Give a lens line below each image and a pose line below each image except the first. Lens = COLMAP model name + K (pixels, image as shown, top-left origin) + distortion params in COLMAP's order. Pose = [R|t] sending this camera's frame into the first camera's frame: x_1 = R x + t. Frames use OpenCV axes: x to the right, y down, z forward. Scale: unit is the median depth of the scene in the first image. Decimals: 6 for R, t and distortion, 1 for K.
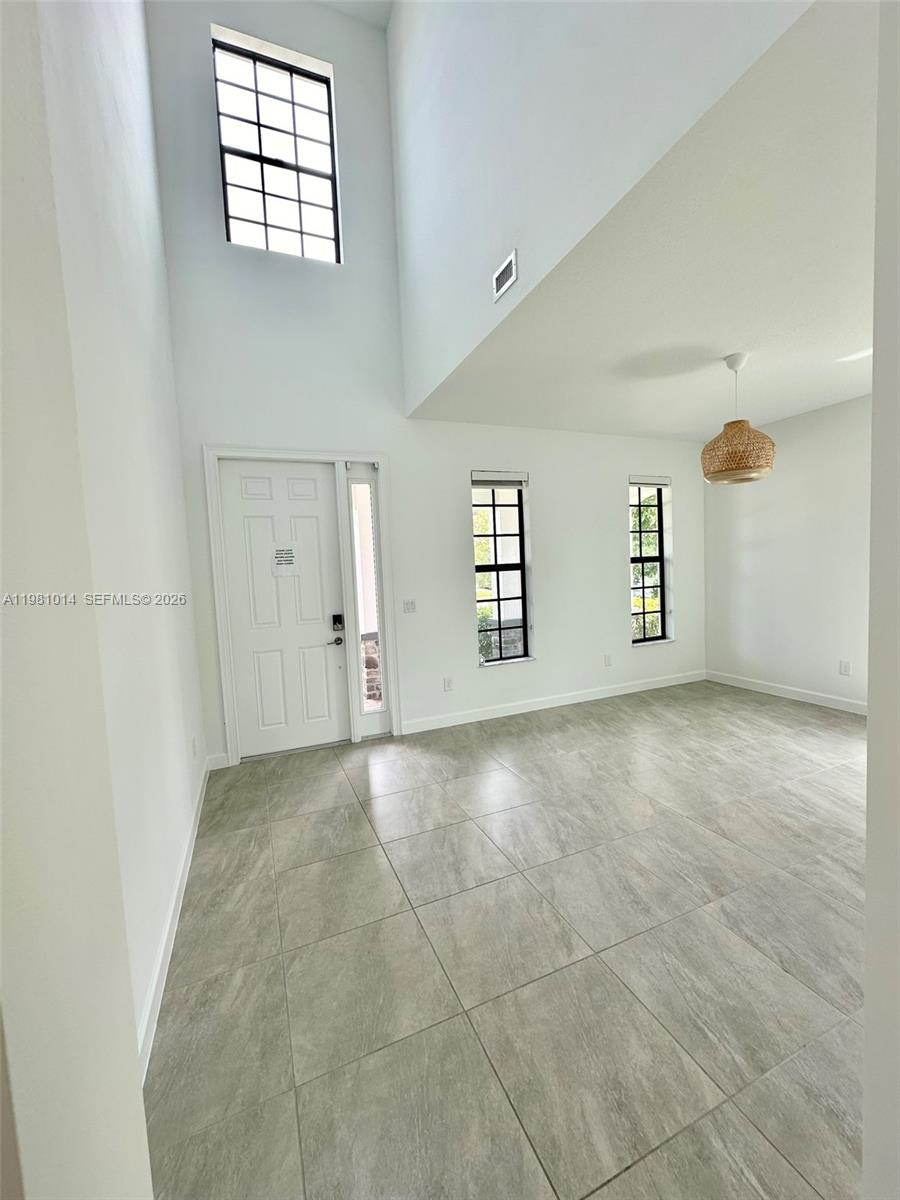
lens RADIAL K [[477.6, 0, 455.0], [0, 477.6, 604.5], [0, 0, 1]] dist [-0.008290, 0.001549]
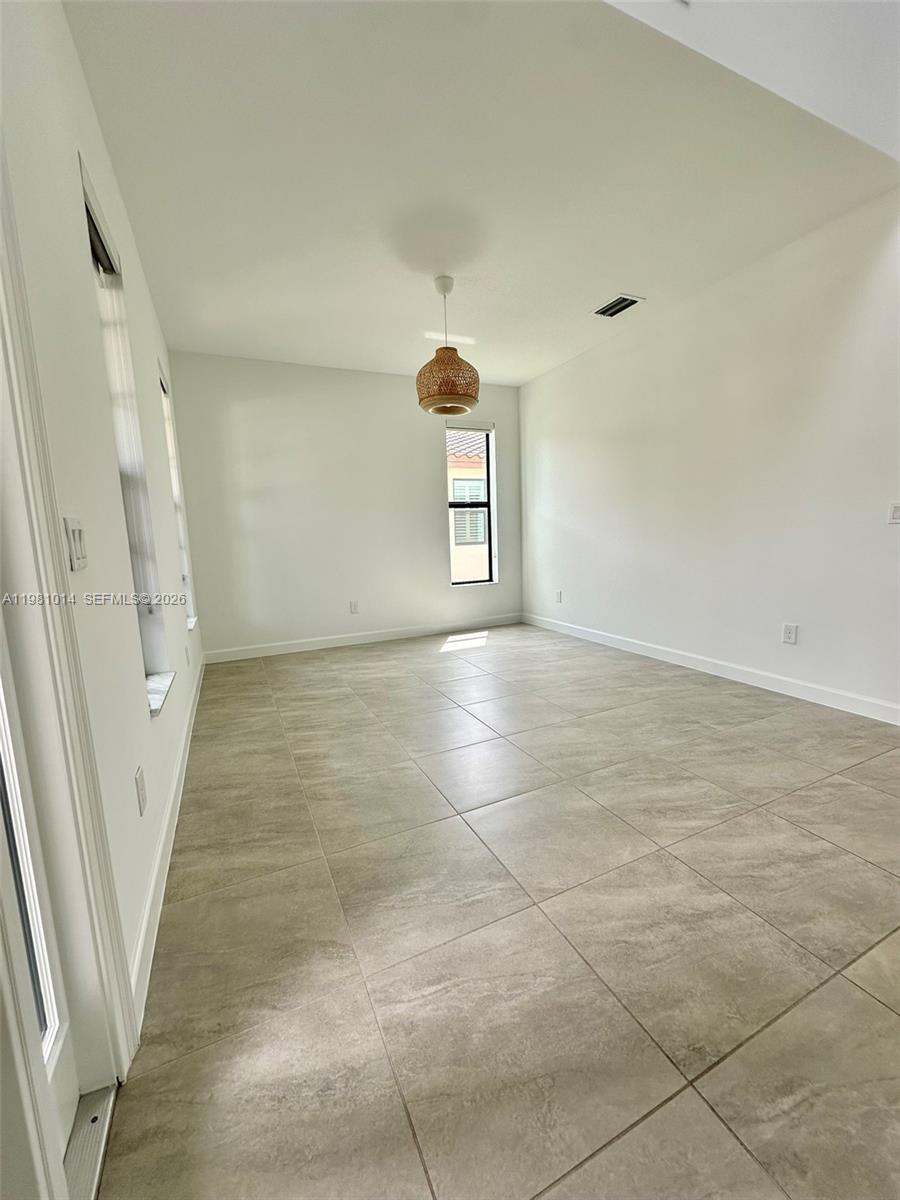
lens RADIAL K [[477.6, 0, 448.6], [0, 477.6, 595.2], [0, 0, 1]] dist [-0.008290, 0.001549]
pose [[-0.022917, -0.086422, 0.995995, -0.524878], [0.117295, 0.989144, 0.088527, 0.044822], [-0.992833, 0.118854, -0.012531, 1.217347]]
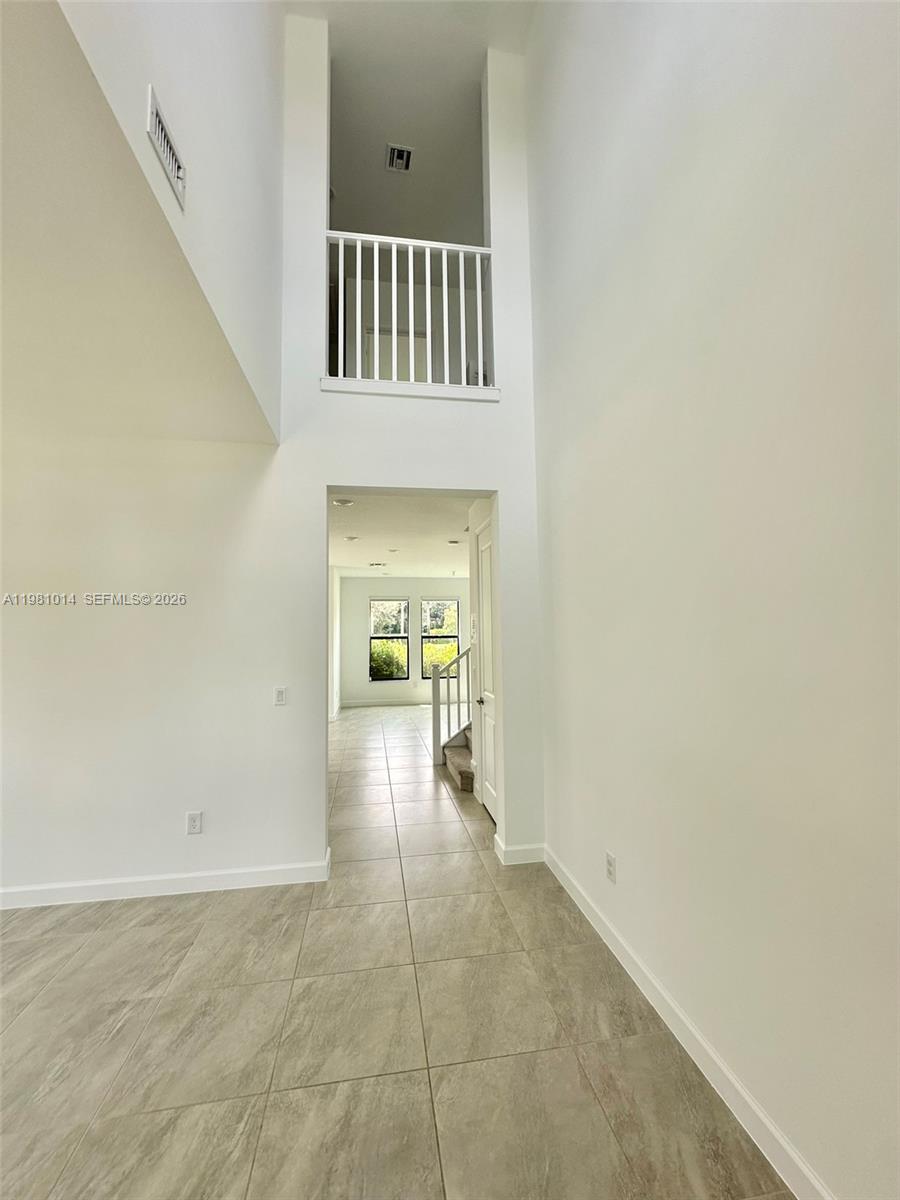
lens RADIAL K [[477.6, 0, 452.4], [0, 477.6, 596.3], [0, 0, 1]] dist [-0.008290, 0.001549]
pose [[-0.969027, 0.074776, 0.235360, -0.278875], [0.075446, 0.997131, -0.006170, -0.117347], [-0.235146, 0.011778, -0.971889, 1.297322]]
